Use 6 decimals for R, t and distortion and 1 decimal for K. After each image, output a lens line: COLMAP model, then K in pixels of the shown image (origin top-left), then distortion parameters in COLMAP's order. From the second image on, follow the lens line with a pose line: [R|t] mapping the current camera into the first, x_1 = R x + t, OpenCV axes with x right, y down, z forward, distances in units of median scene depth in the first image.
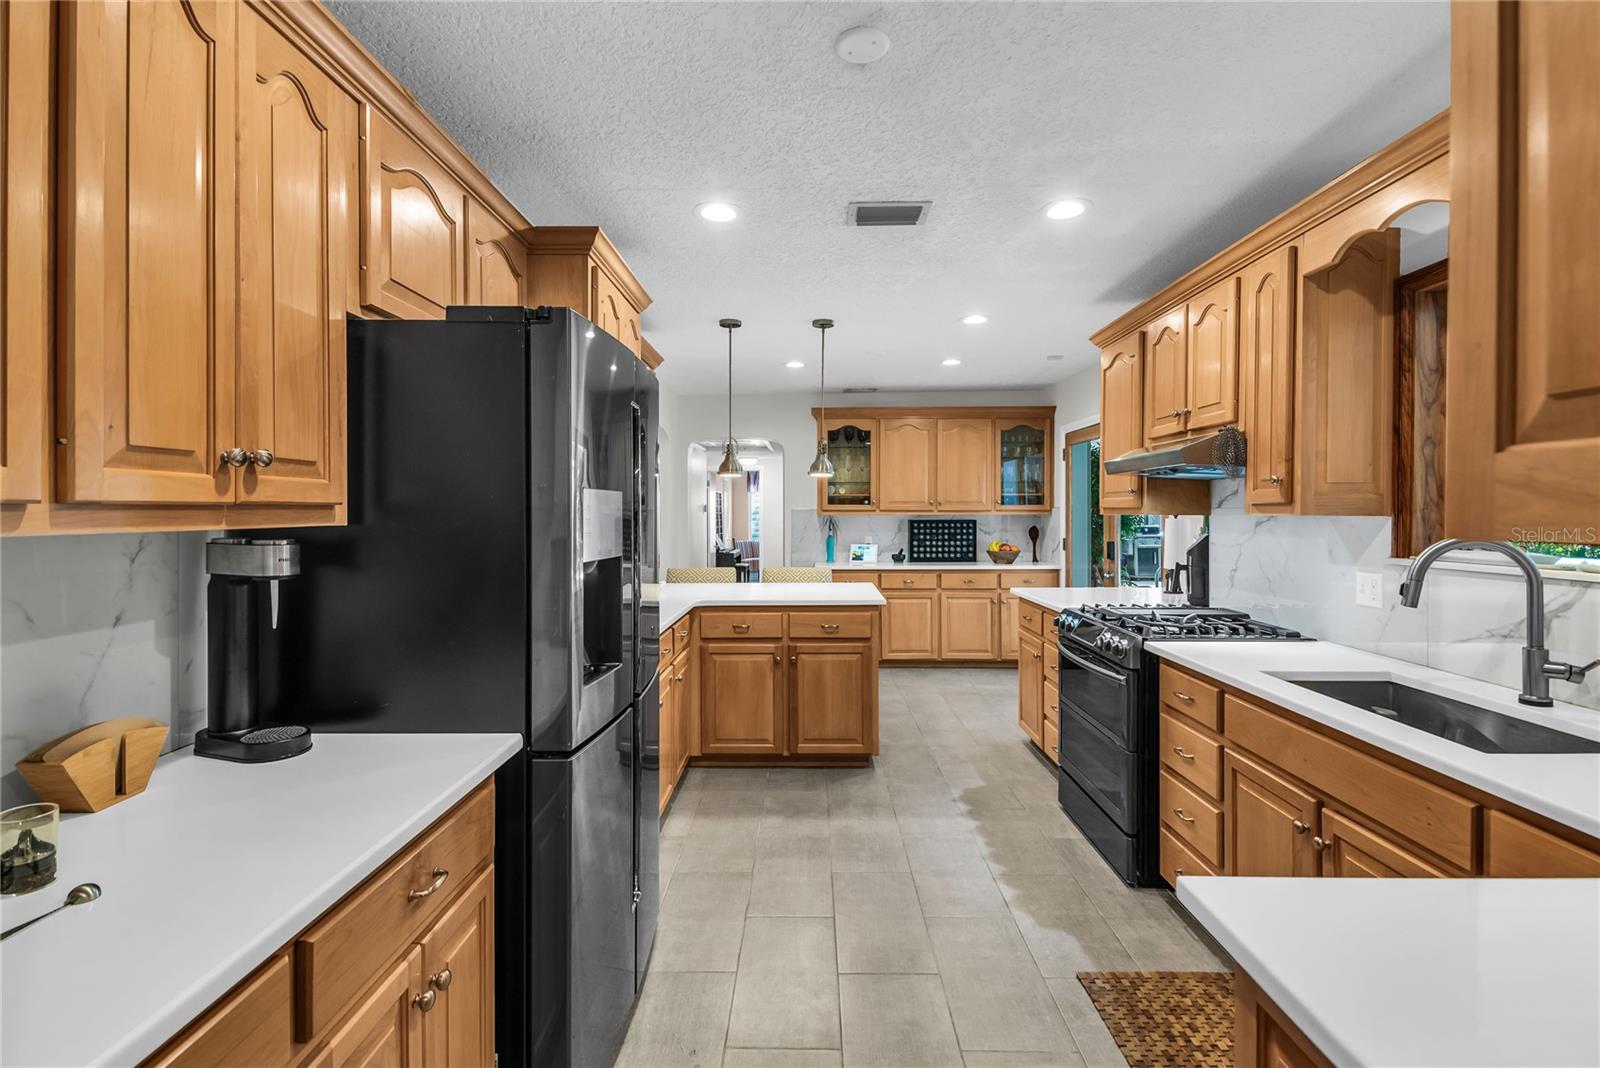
lens RADIAL K [[788.4, 0, 798.9], [0, 788.4, 525.9], [0, 0, 1]] dist [0.046020, -0.018080]
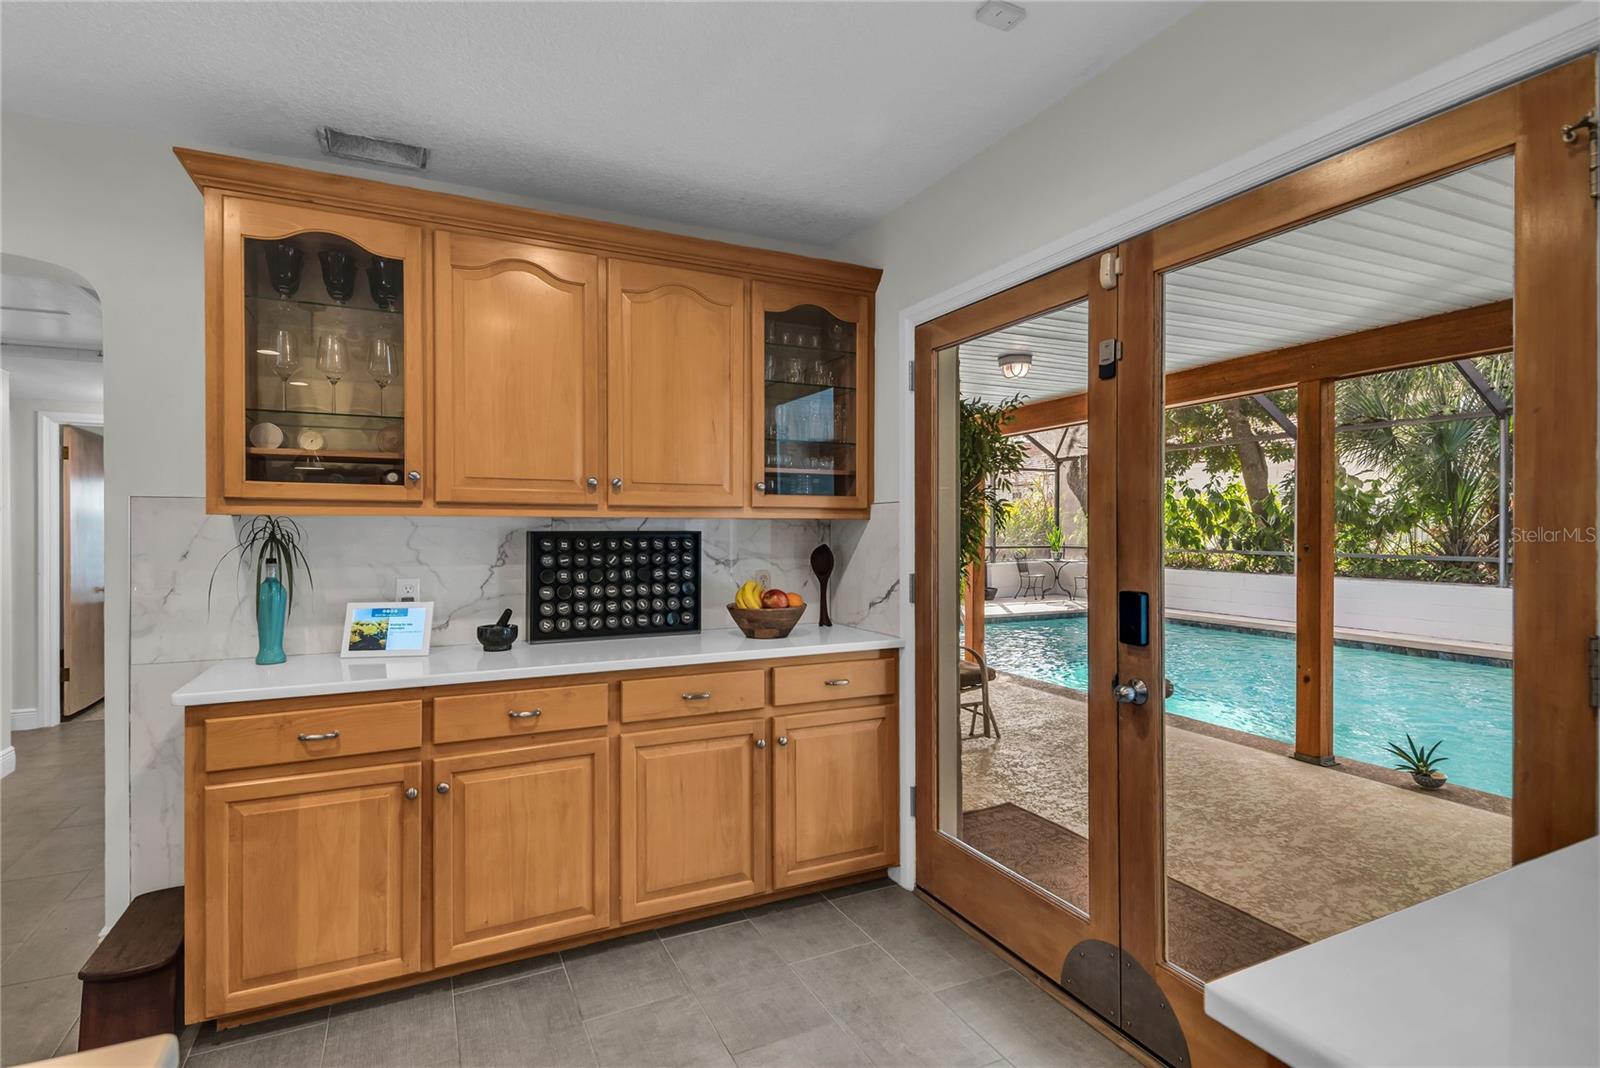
lens RADIAL K [[788.4, 0, 798.9], [0, 788.4, 525.9], [0, 0, 1]] dist [0.046020, -0.018080]
pose [[0.897050, 0.003451, 0.441915, 0.088458], [0.004879, 0.999831, -0.017713, -0.002852], [-0.441902, 0.018046, 0.896882, 0.607139]]
